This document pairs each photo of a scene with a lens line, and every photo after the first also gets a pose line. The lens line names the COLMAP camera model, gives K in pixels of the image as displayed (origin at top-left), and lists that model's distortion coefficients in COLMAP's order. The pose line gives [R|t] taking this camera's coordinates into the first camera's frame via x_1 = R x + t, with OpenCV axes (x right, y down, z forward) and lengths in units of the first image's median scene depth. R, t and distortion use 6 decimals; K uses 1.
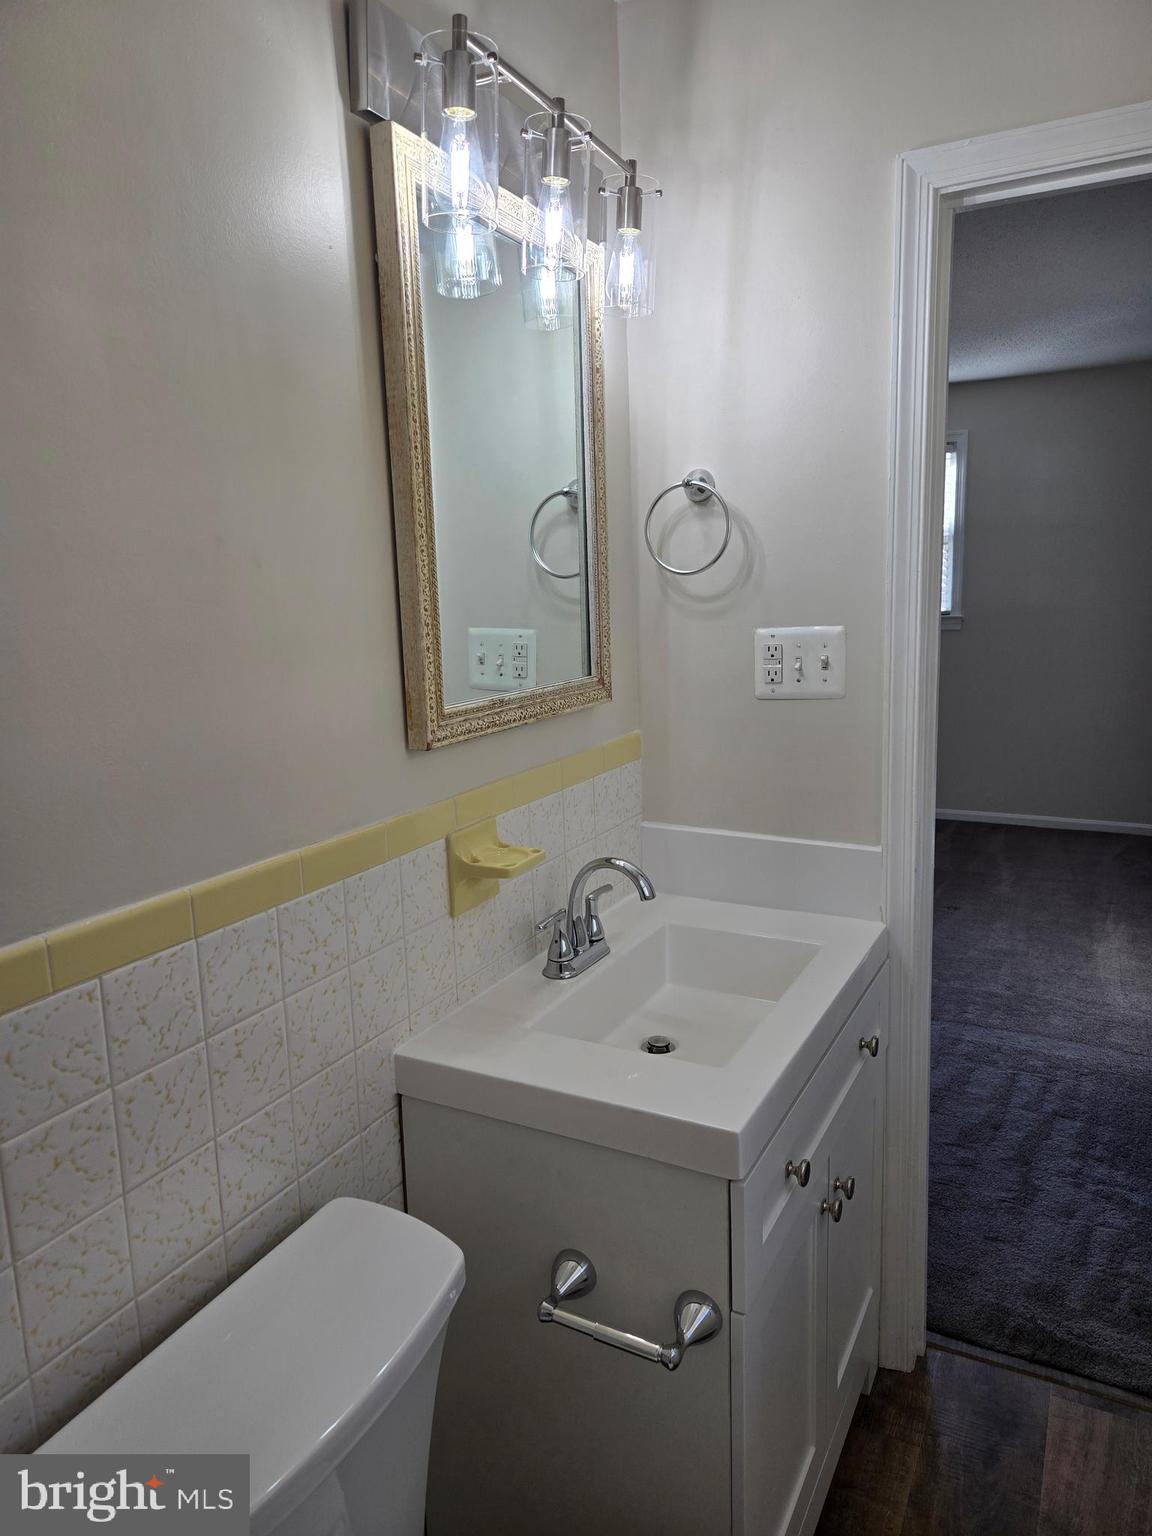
lens RADIAL K [[1036.3, 0, 578.6], [0, 1036.3, 771.5], [0, 0, 1]] dist [0.064029, -0.025712]
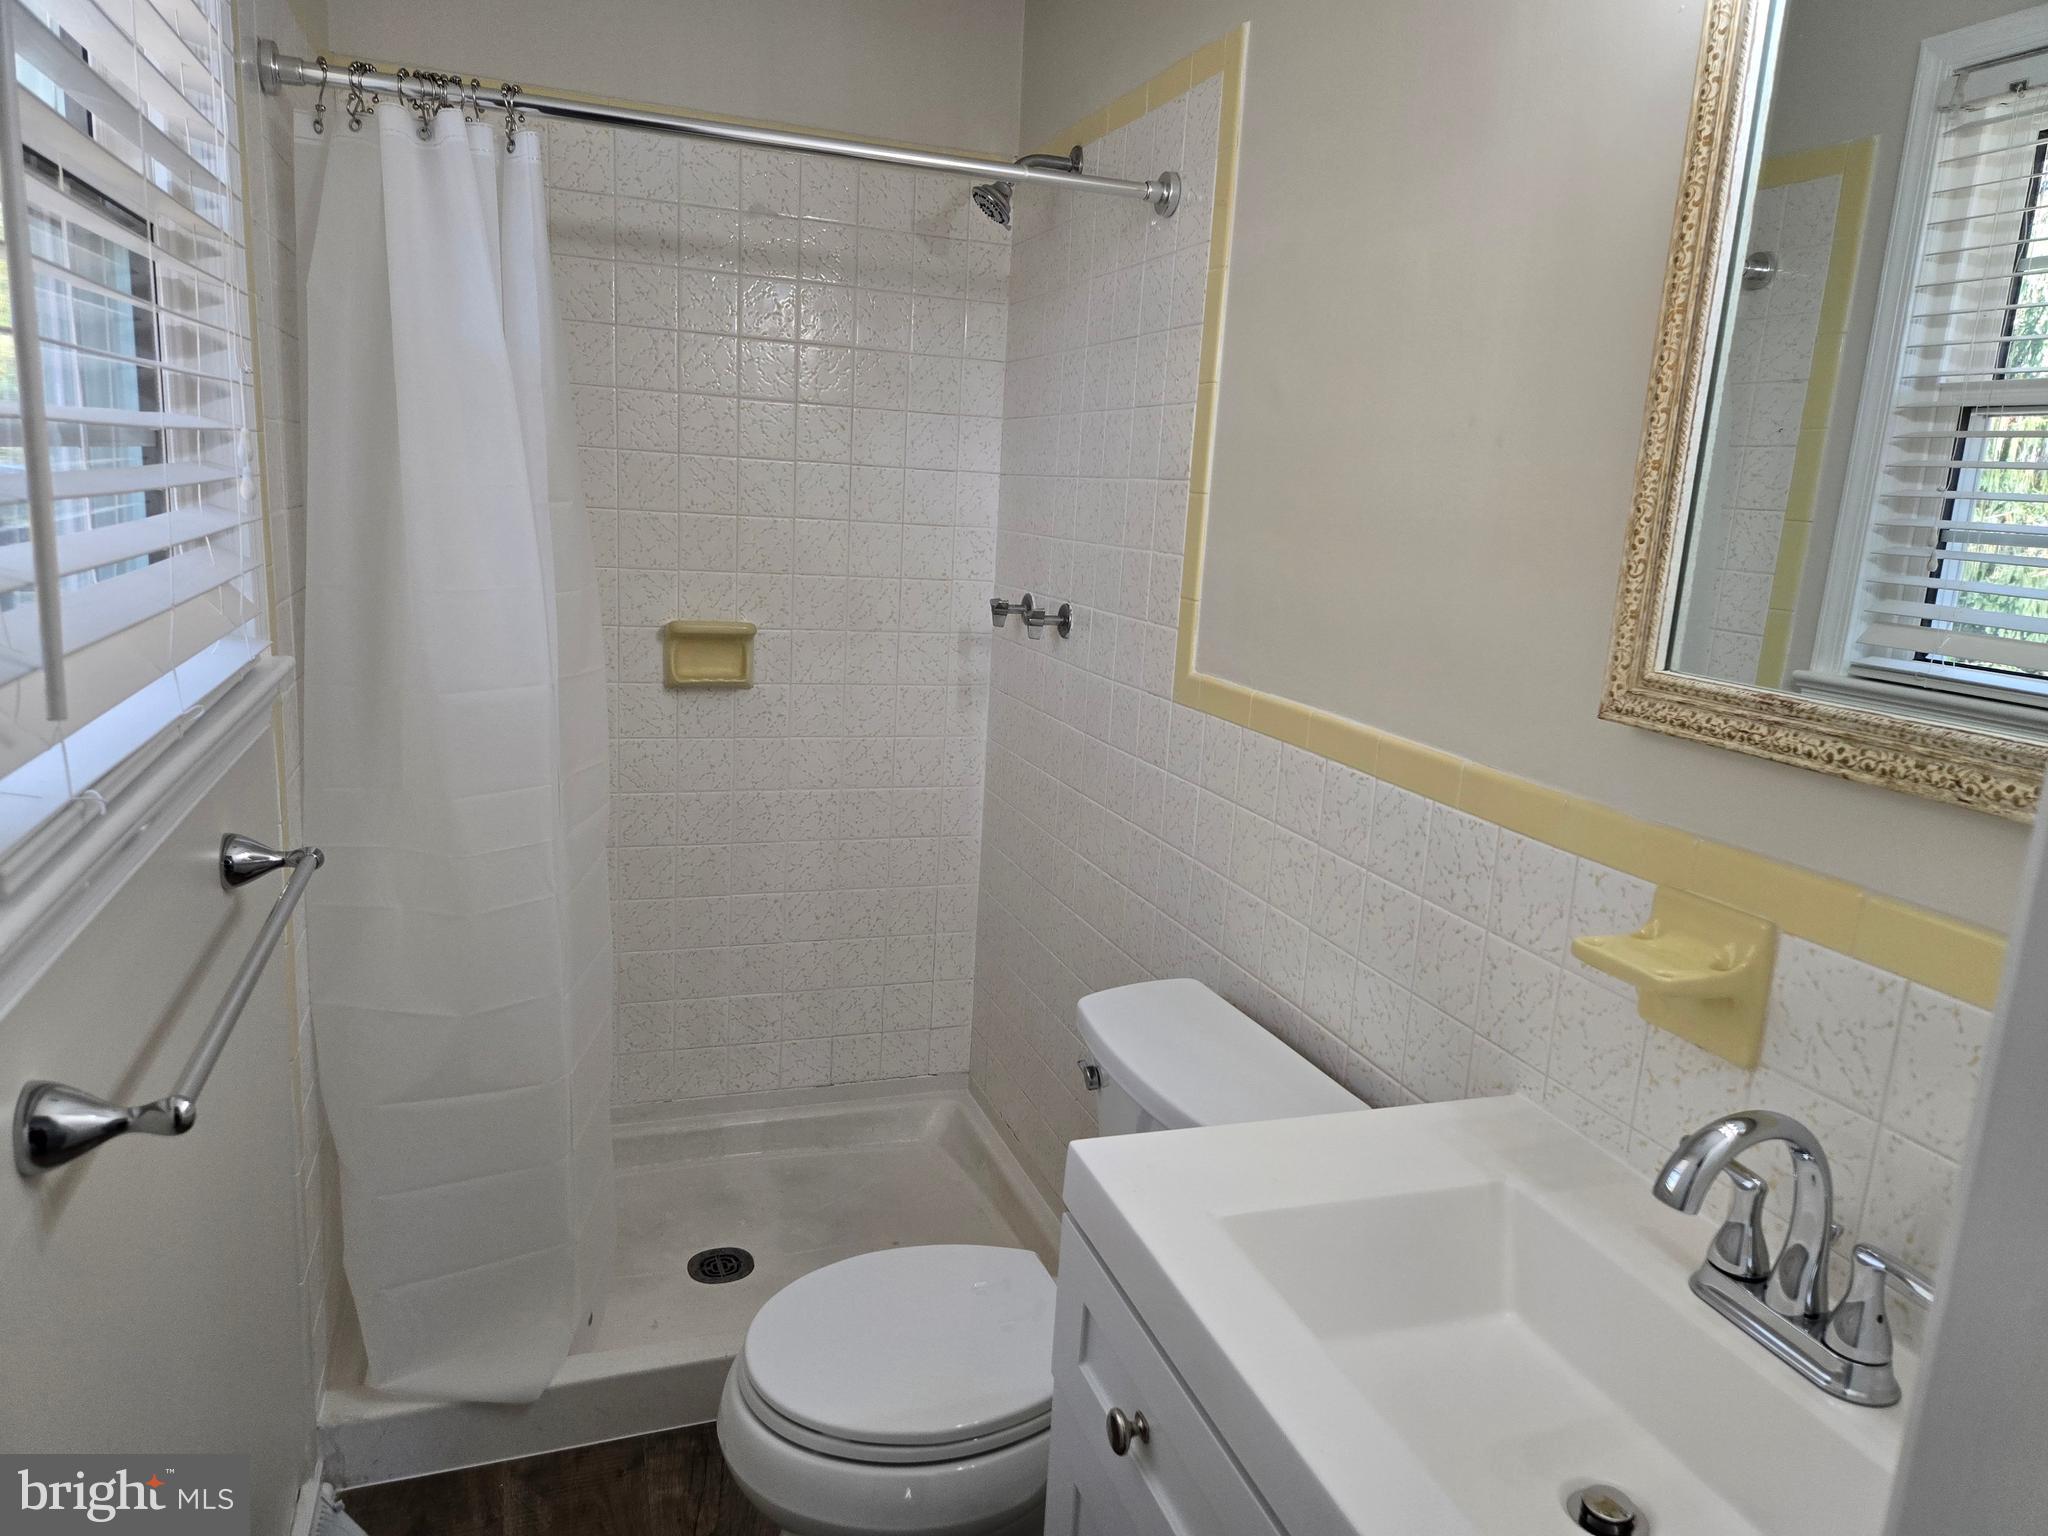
lens RADIAL K [[1381.7, 0, 1024.2], [0, 1381.7, 753.9], [0, 0, 1]] dist [0.064029, -0.025712]
pose [[-0.685946, 0.143866, -0.713289, 0.742676], [-0.156289, 0.928253, 0.337520, -0.240371], [0.710670, 0.343000, -0.614247, 1.270903]]
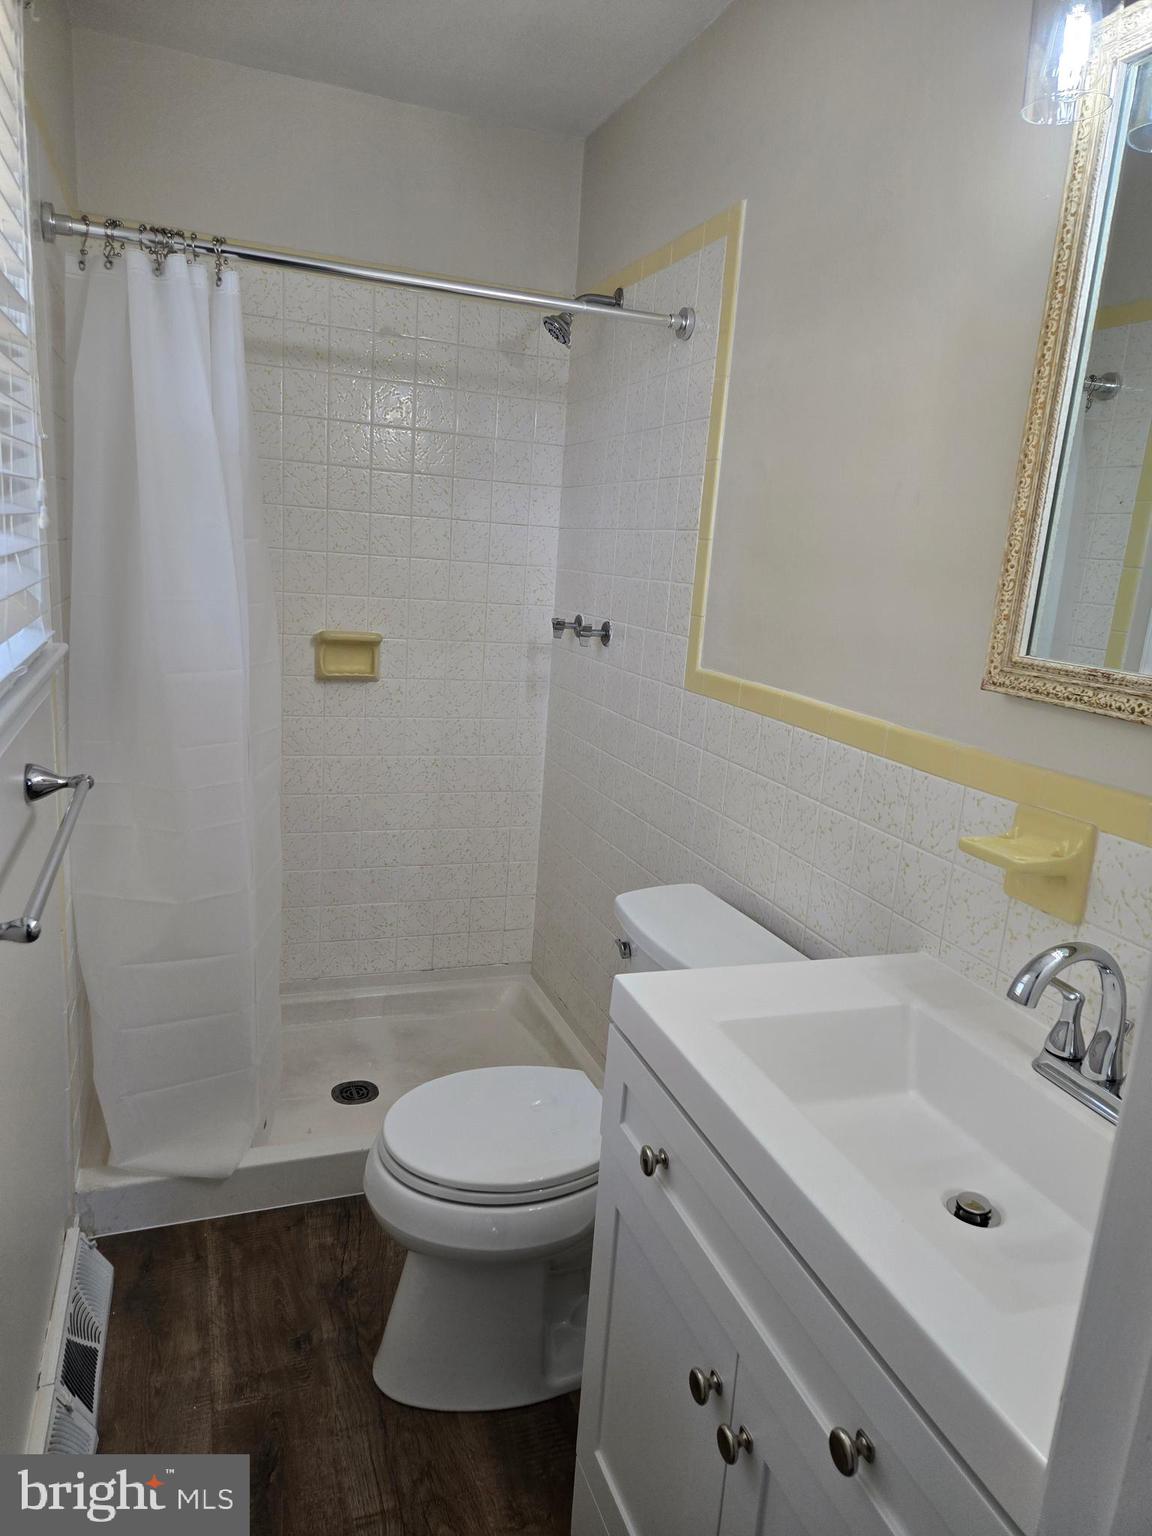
lens RADIAL K [[1036.3, 0, 574.8], [0, 1036.3, 769.3], [0, 0, 1]] dist [0.064029, -0.025712]
pose [[-0.680489, 0.150491, -0.717138, 0.817509], [-0.169375, 0.919875, 0.353753, -0.229997], [0.712914, 0.362190, -0.600476, 1.317678]]
